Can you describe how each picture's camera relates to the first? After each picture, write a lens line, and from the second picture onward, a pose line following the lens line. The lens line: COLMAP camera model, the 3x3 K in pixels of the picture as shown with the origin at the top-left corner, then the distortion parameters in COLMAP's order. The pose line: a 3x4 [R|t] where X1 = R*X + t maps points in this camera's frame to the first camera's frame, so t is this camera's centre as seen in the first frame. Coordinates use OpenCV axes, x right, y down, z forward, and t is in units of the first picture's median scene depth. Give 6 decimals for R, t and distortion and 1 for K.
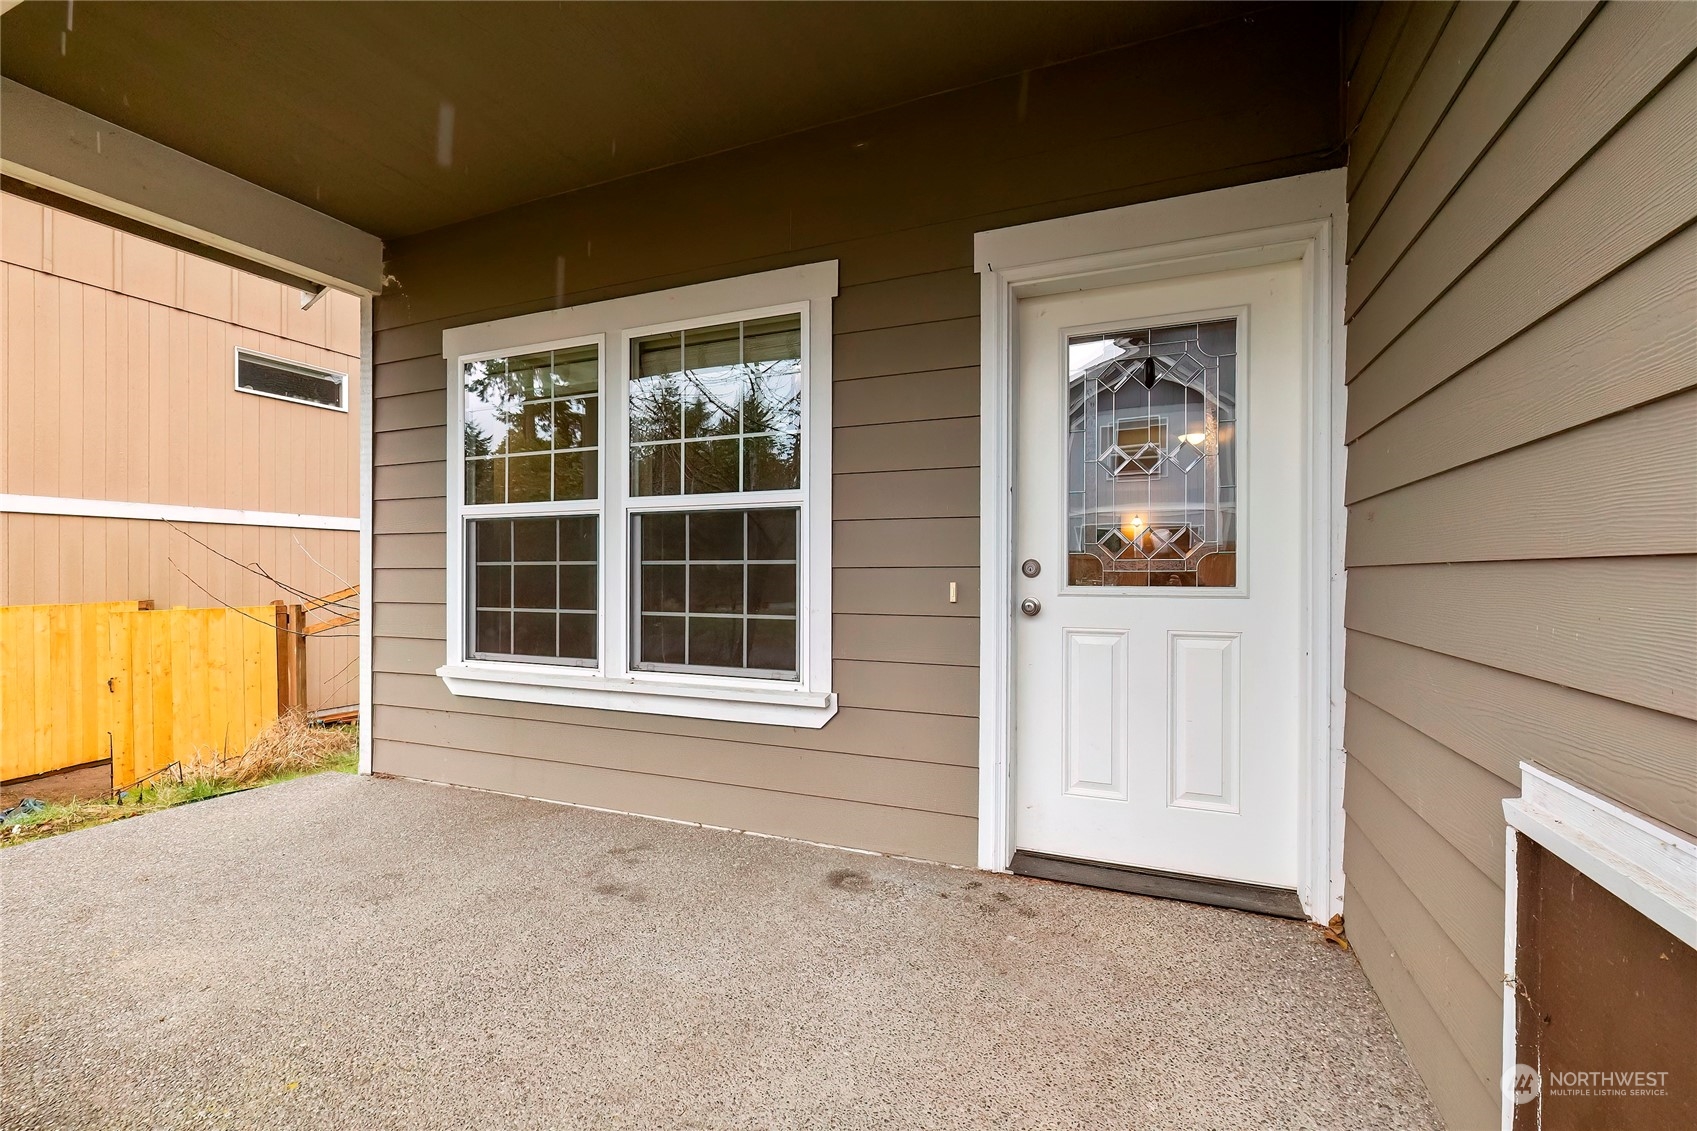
lens RADIAL K [[724.4, 0, 849.8], [0, 724.4, 562.0], [0, 0, 1]] dist [-0.000916, -0.000529]
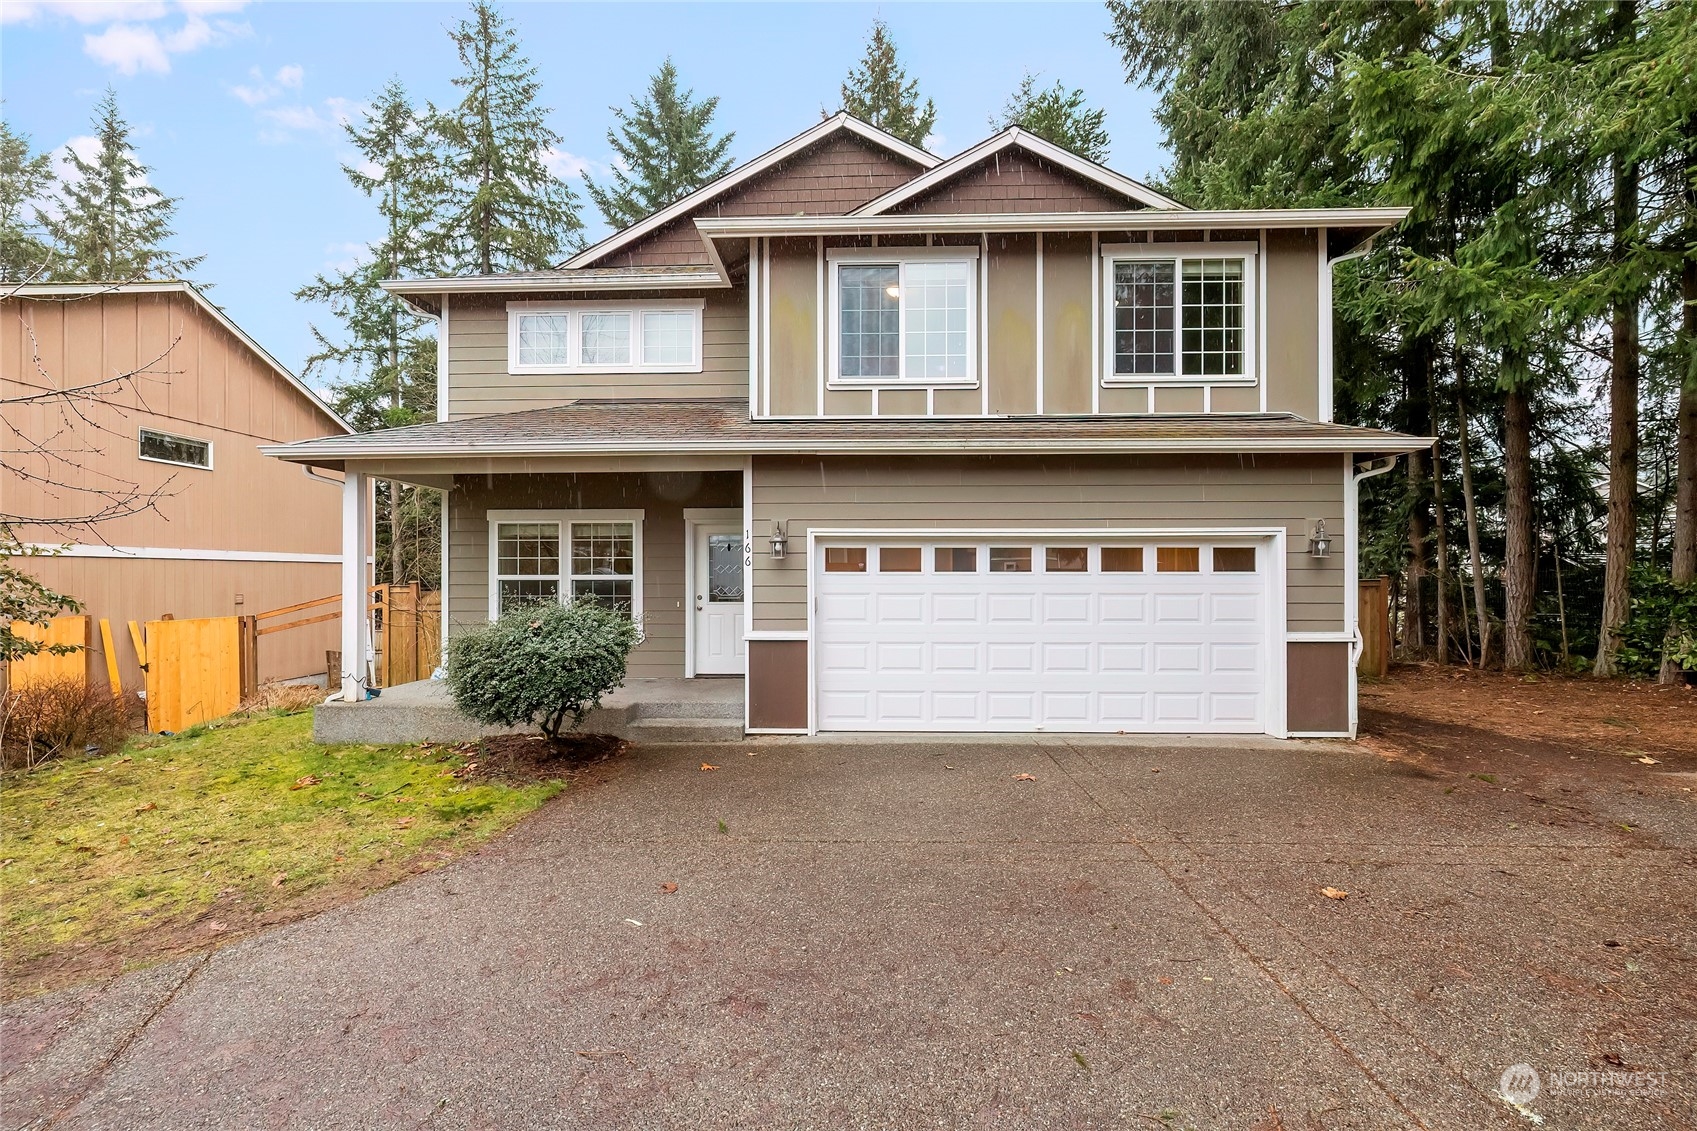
lens RADIAL K [[724.4, 0, 849.8], [0, 724.4, 562.0], [0, 0, 1]] dist [-0.000916, -0.000529]
pose [[0.933748, 0.001569, 0.357928, -0.136009], [-0.001679, 0.999999, -0.000004, -0.066291], [-0.357928, -0.000597, 0.933749, -1.040534]]
